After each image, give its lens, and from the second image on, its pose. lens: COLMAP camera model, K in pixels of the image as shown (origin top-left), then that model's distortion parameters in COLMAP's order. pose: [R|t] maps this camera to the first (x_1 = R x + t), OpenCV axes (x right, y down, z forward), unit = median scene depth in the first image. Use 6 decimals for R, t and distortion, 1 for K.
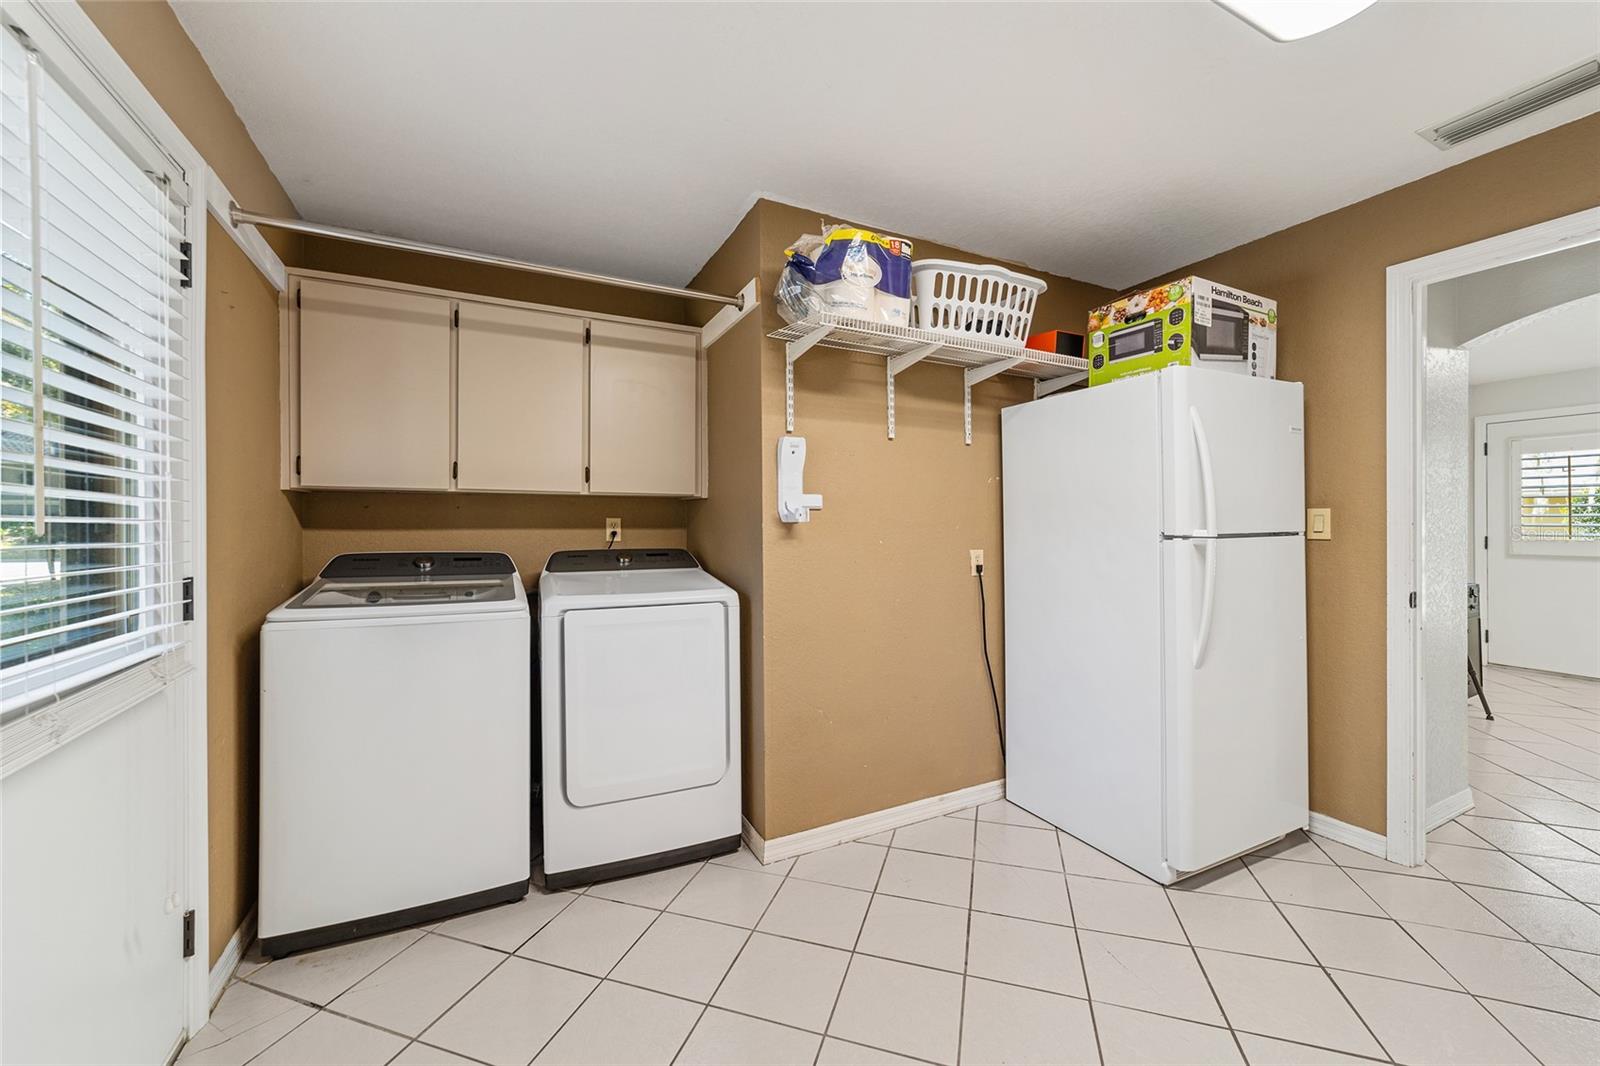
lens RADIAL K [[616.2, 0, 794.8], [0, 616.2, 530.5], [0, 0, 1]] dist [-0.001574, 0.001684]
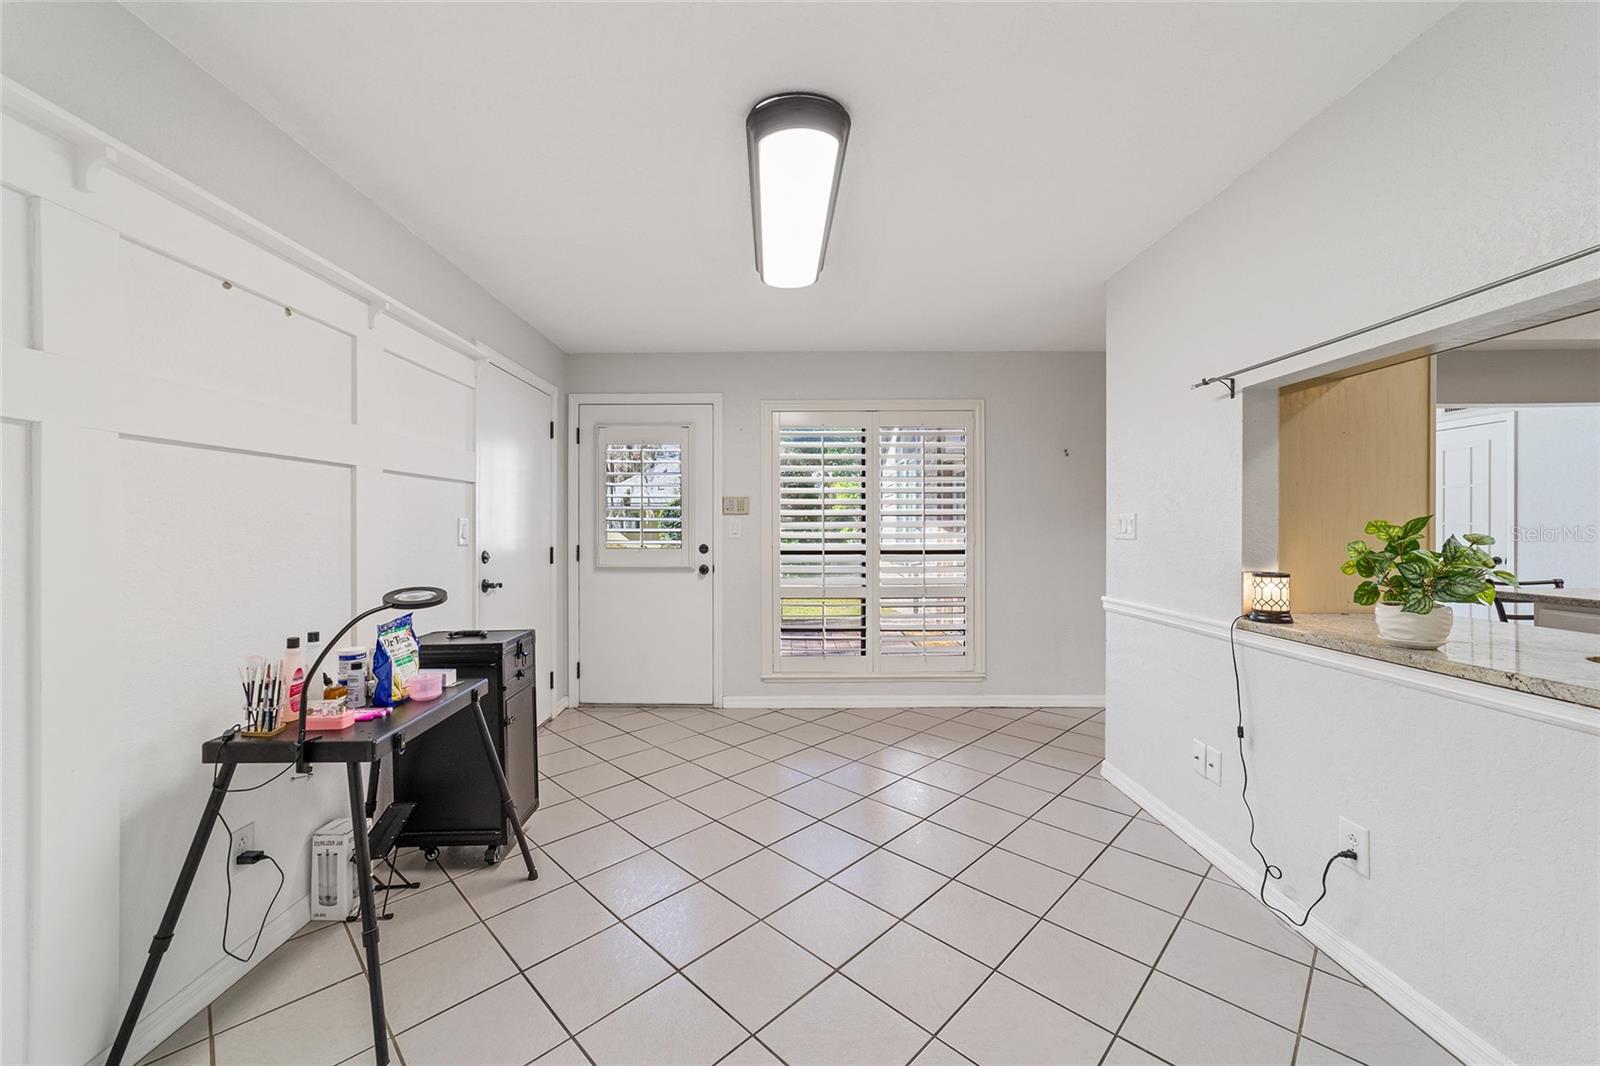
lens RADIAL K [[616.2, 0, 798.8], [0, 616.2, 529.6], [0, 0, 1]] dist [-0.001574, 0.001684]
pose [[0.441733, 0.007924, 0.897112, 0.550890], [-0.002973, 0.999968, -0.007369, -0.006063], [-0.897142, 0.000588, 0.441743, 0.404805]]
